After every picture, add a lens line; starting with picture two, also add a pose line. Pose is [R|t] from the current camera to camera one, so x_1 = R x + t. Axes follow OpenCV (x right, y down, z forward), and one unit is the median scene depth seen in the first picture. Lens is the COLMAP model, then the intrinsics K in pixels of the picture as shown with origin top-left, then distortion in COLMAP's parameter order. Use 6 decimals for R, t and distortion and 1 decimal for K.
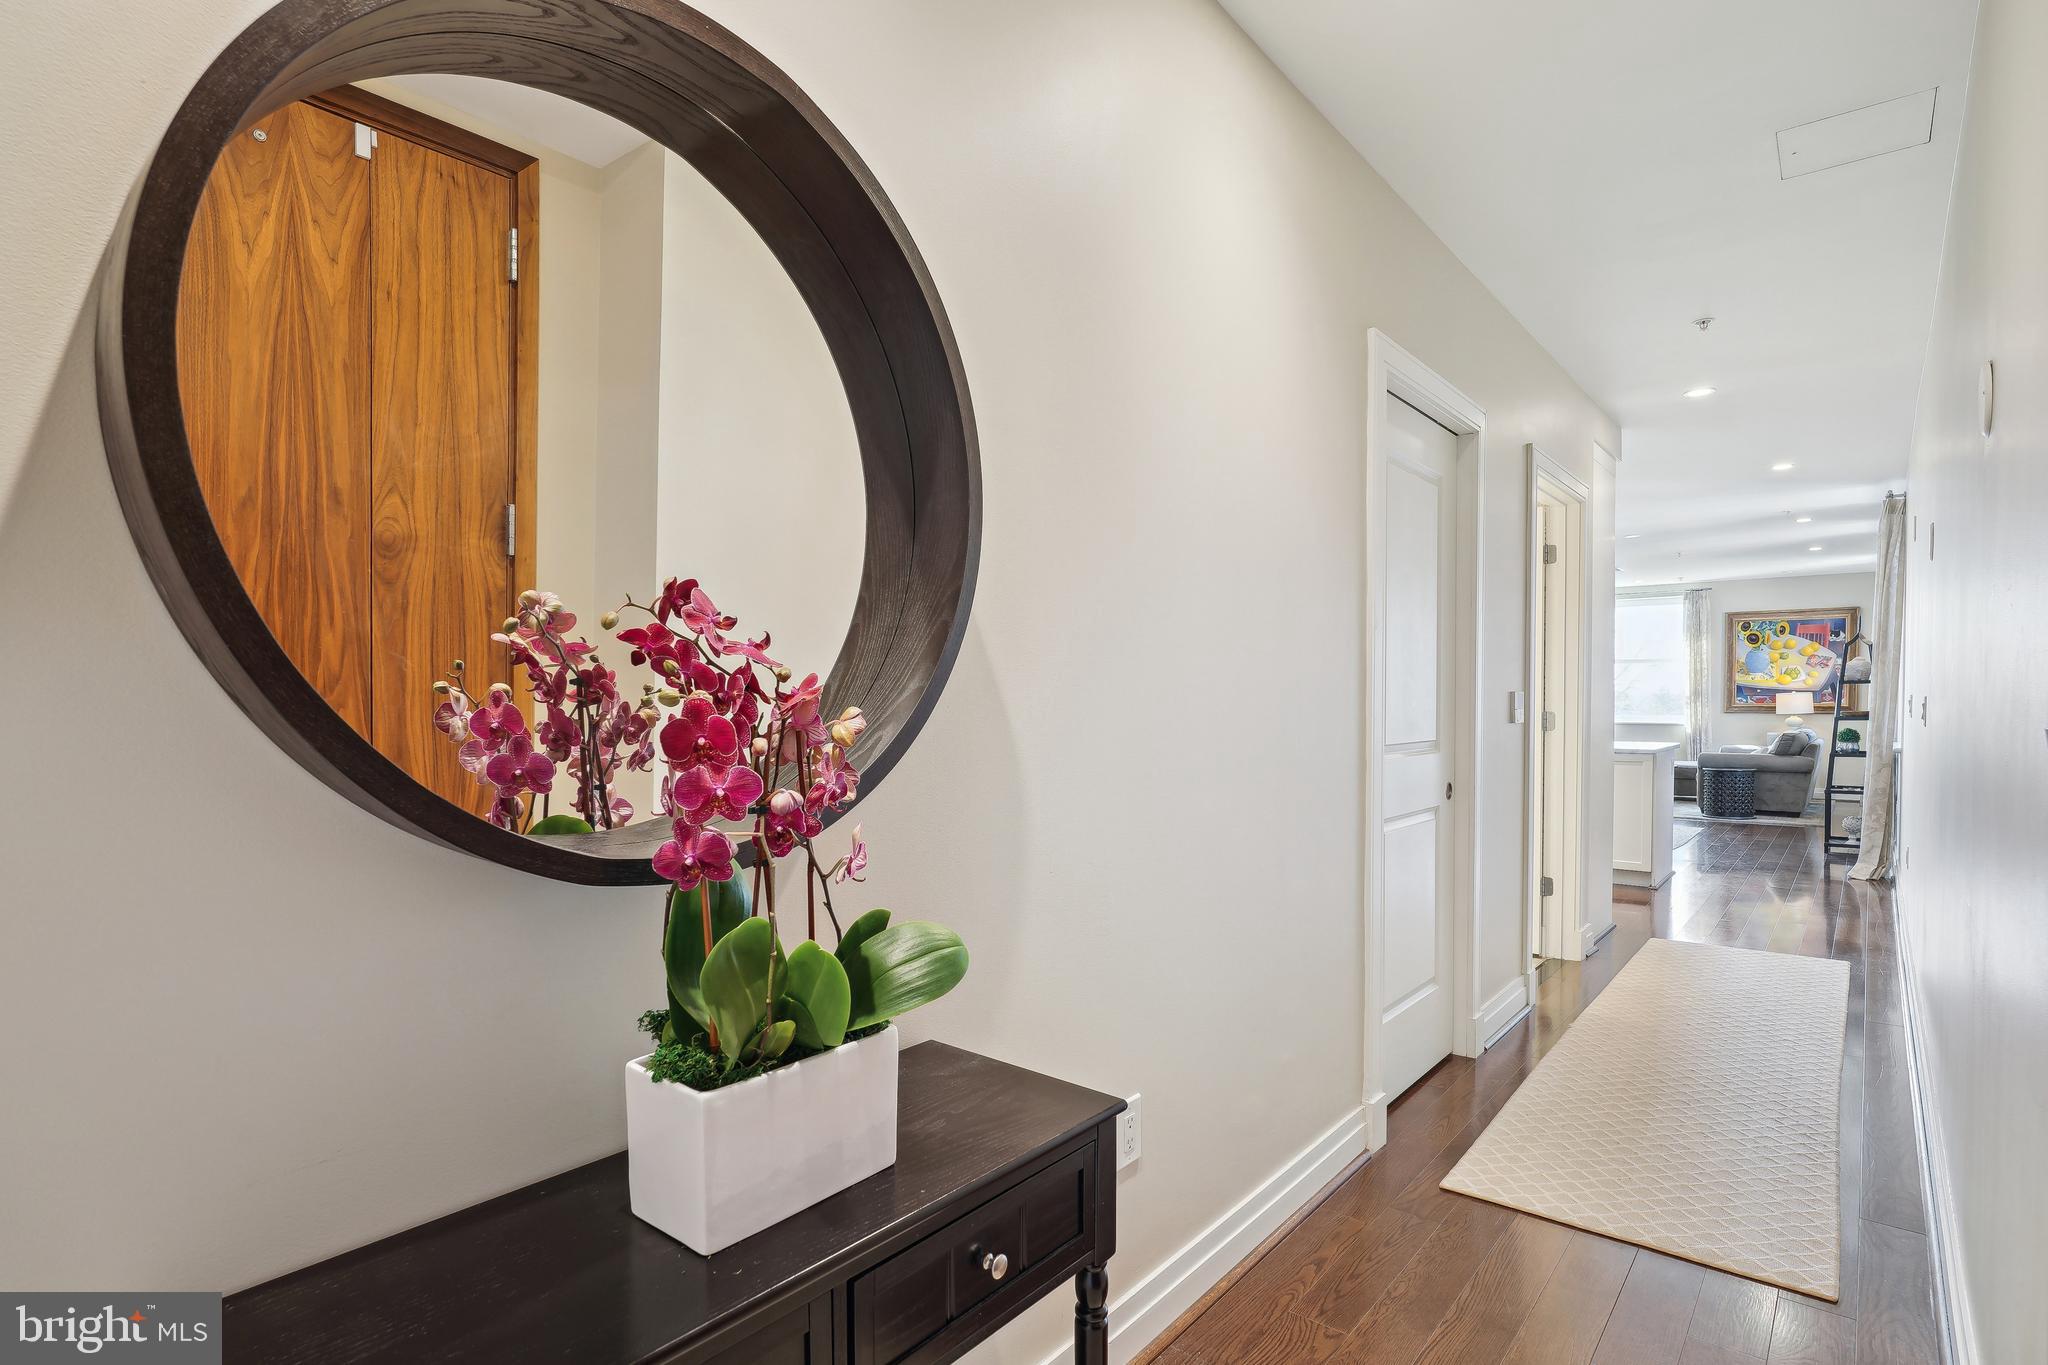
lens RADIAL K [[1031.8, 0, 1033.0], [0, 1031.8, 732.3], [0, 0, 1]] dist [-0.006409, 0.004652]
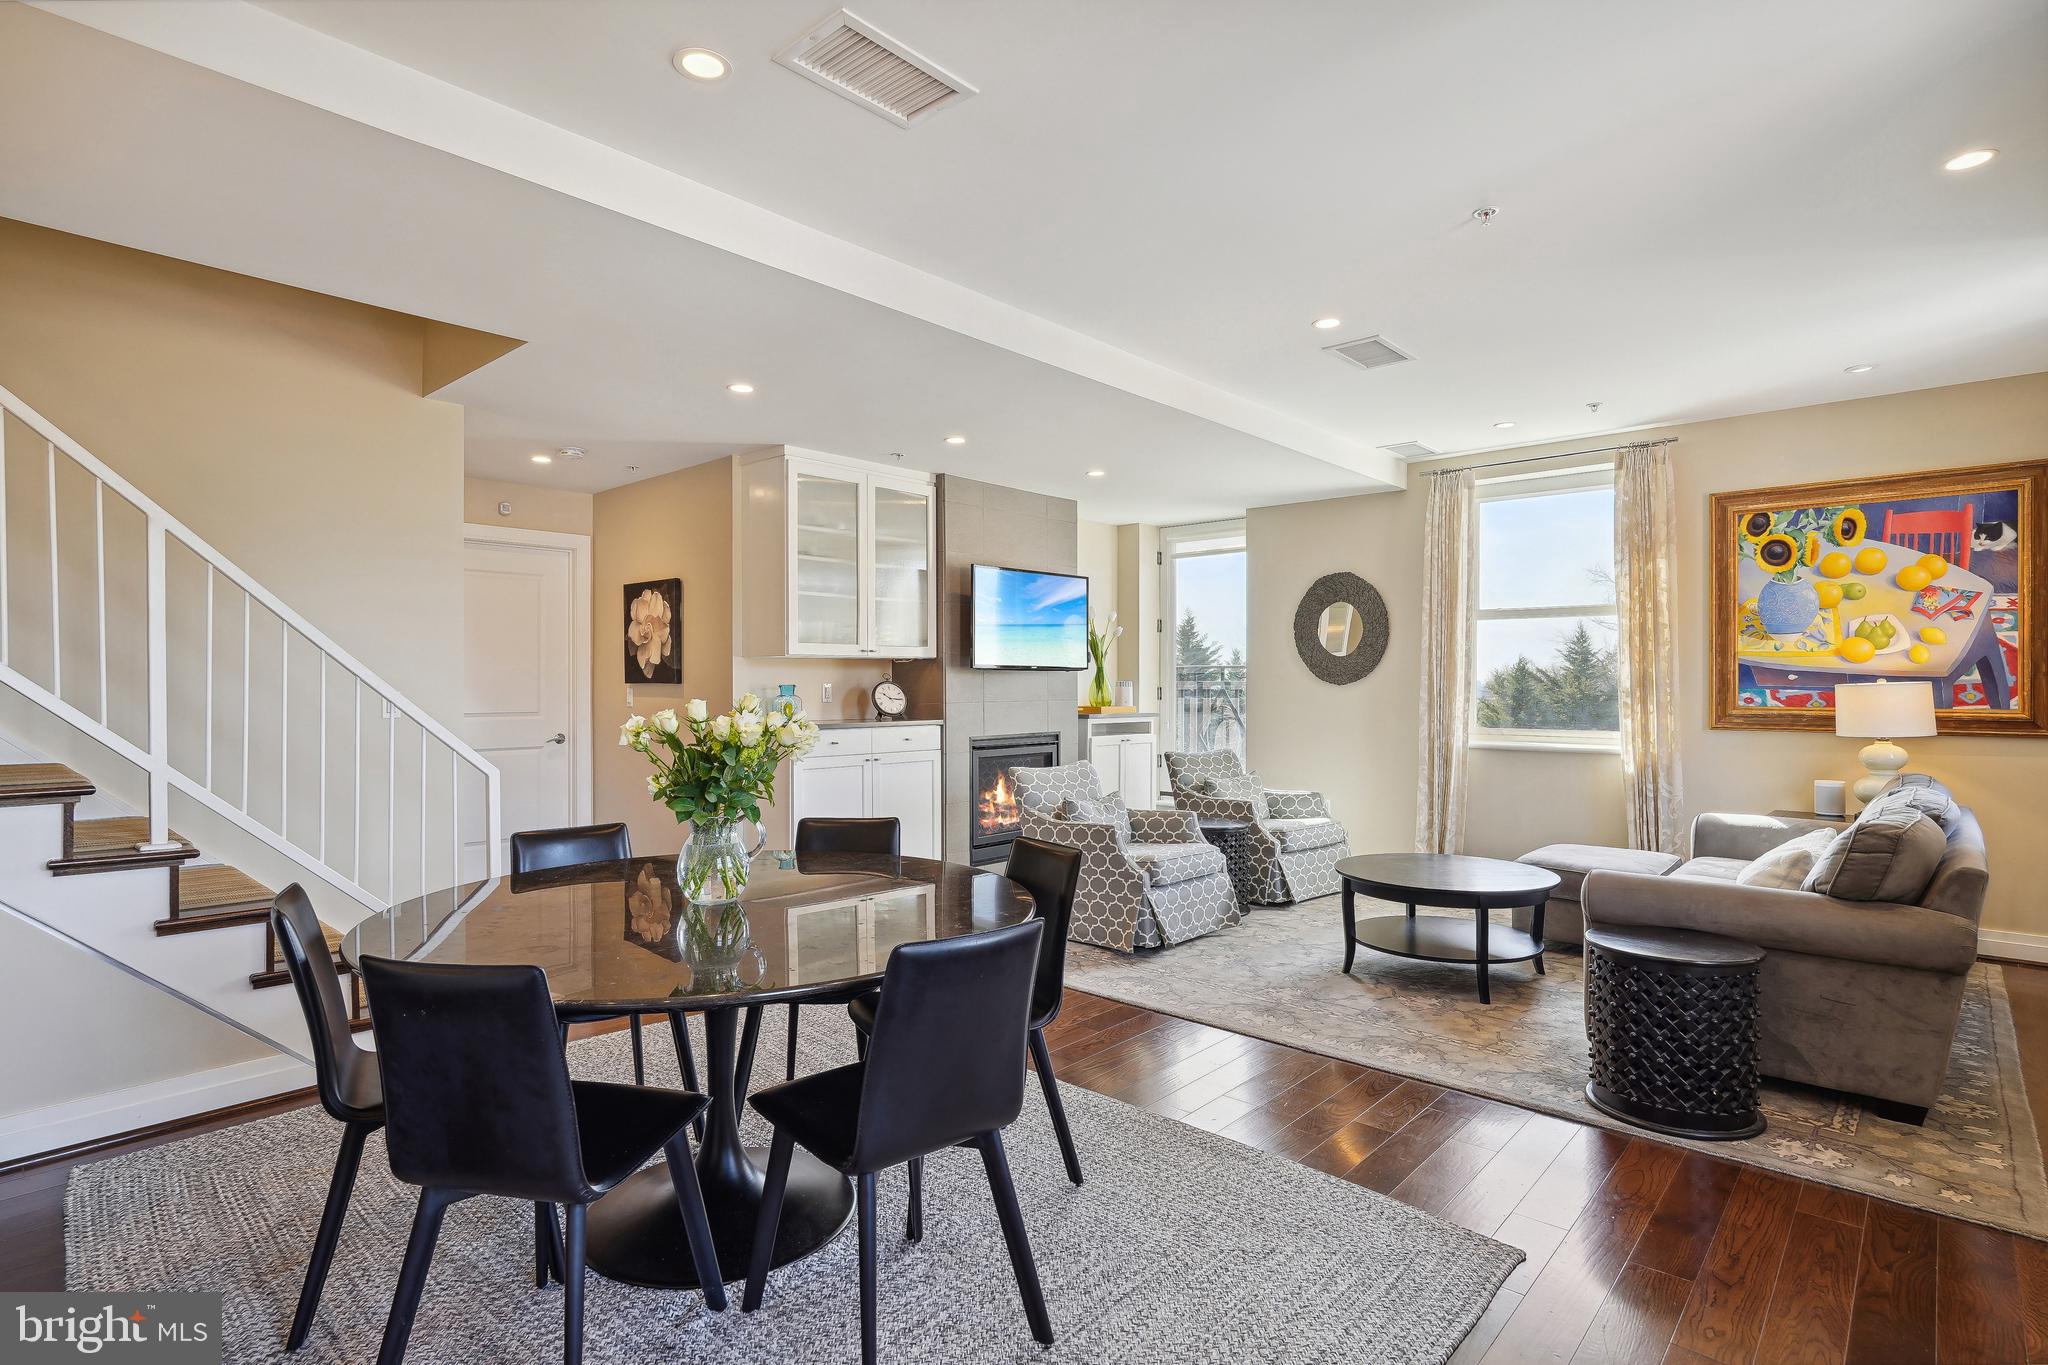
lens RADIAL K [[1031.8, 0, 1032.7], [0, 1031.8, 684.6], [0, 0, 1]] dist [-0.006409, 0.004652]
pose [[0.999014, 0.002328, -0.044333, 0.424872], [-0.003625, 0.999567, -0.029197, -0.024479], [0.044246, 0.029329, 0.998590, 0.582501]]
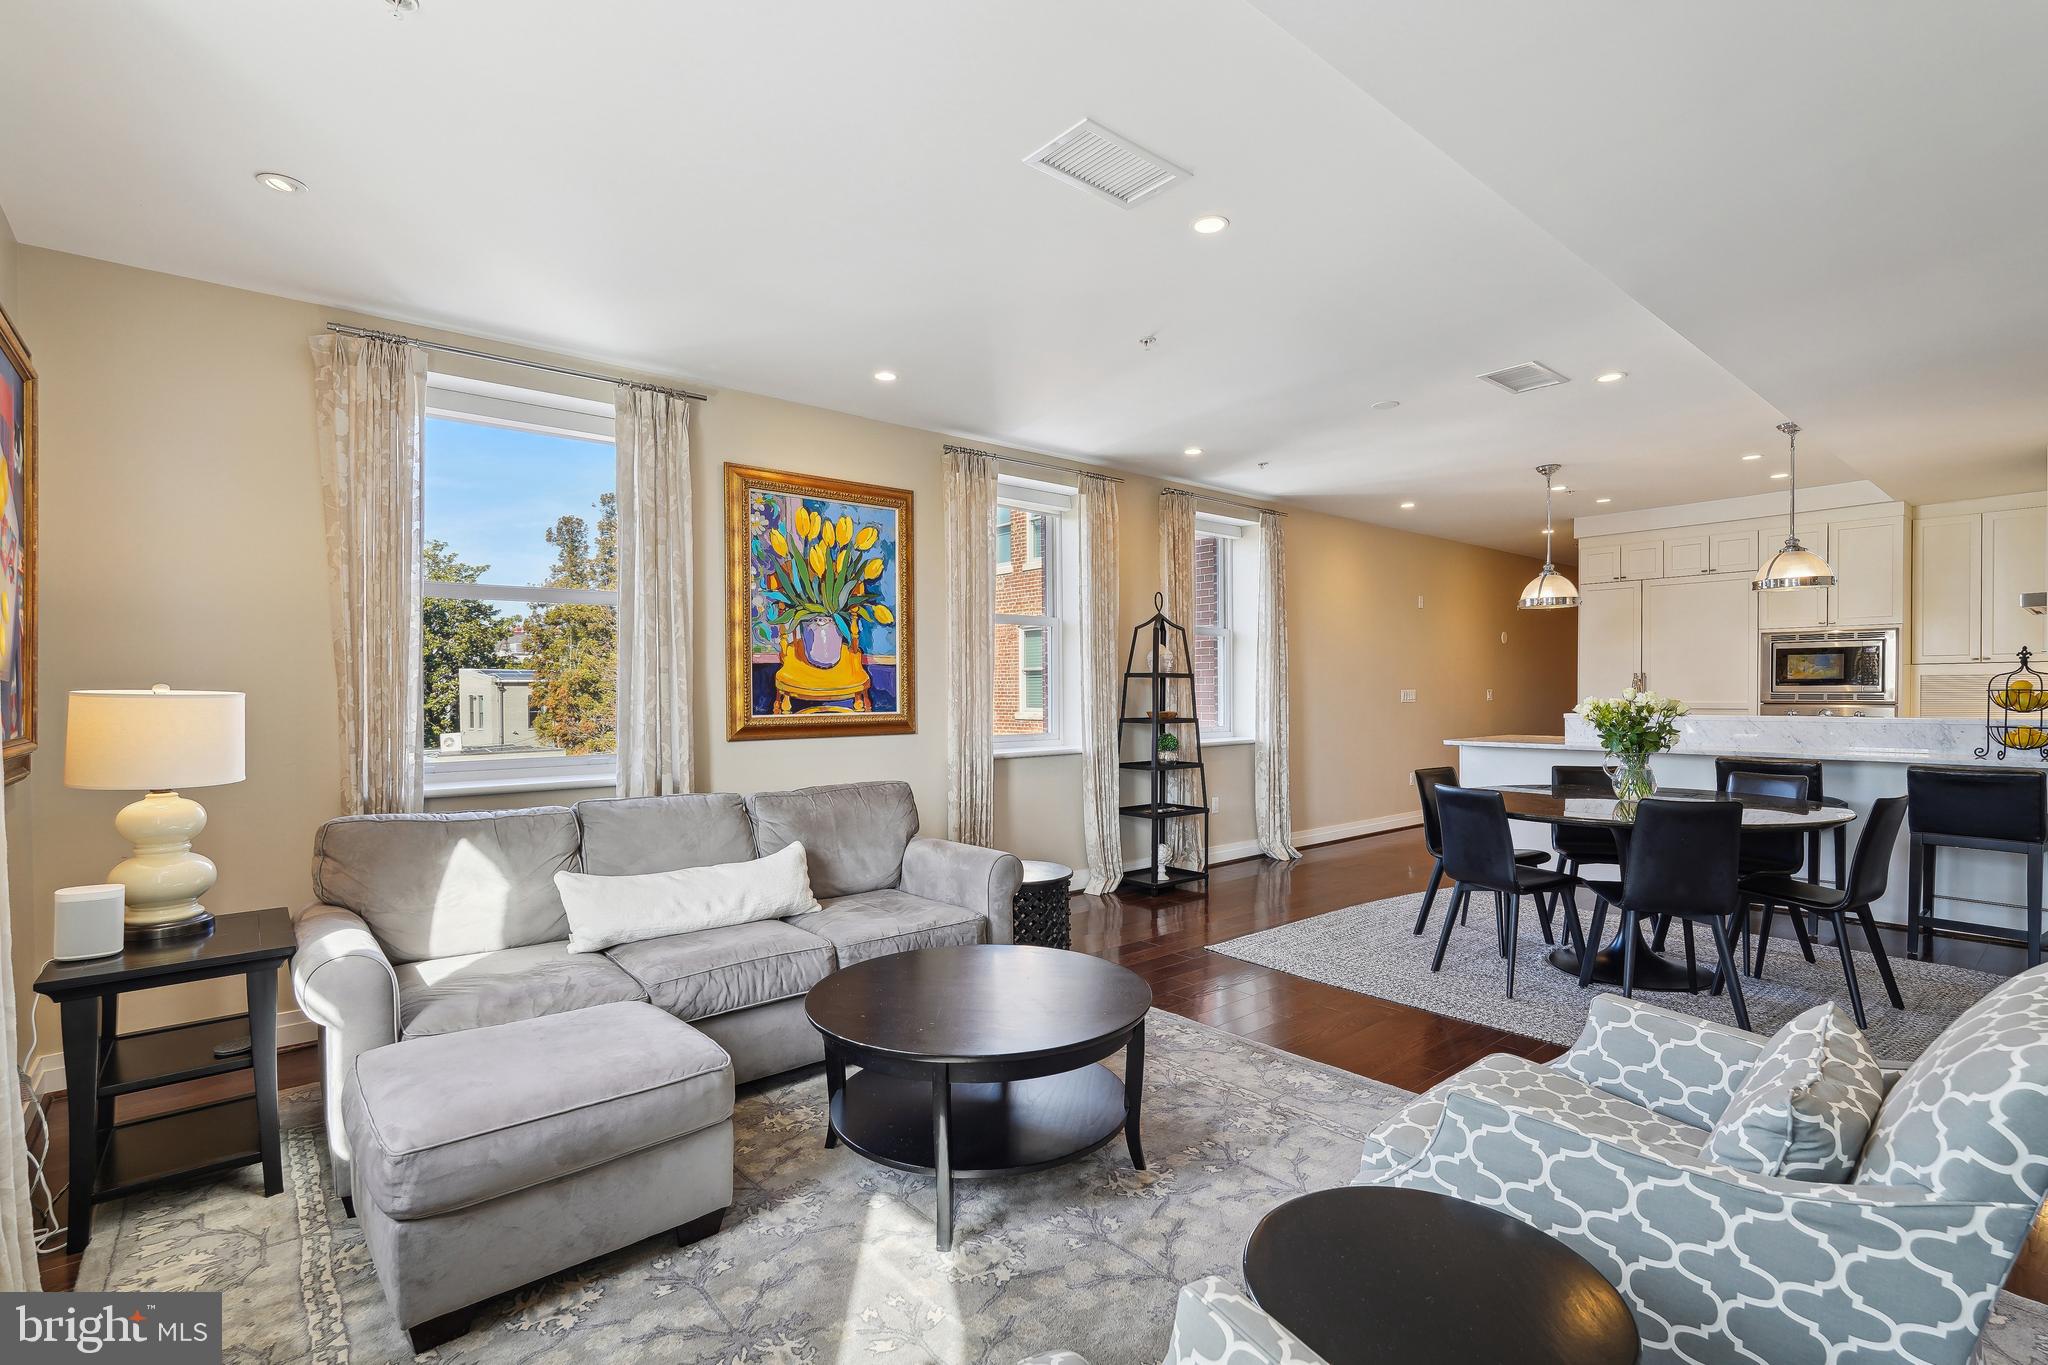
lens RADIAL K [[950.7, 0, 1024.7], [0, 950.7, 707.4], [0, 0, 1]] dist [-0.013263, 0.005689]
pose [[-0.983804, 0.006916, 0.179115, 0.506923], [0.015895, 0.998685, 0.048746, -0.041139], [-0.178543, 0.050804, -0.982620, 1.147908]]
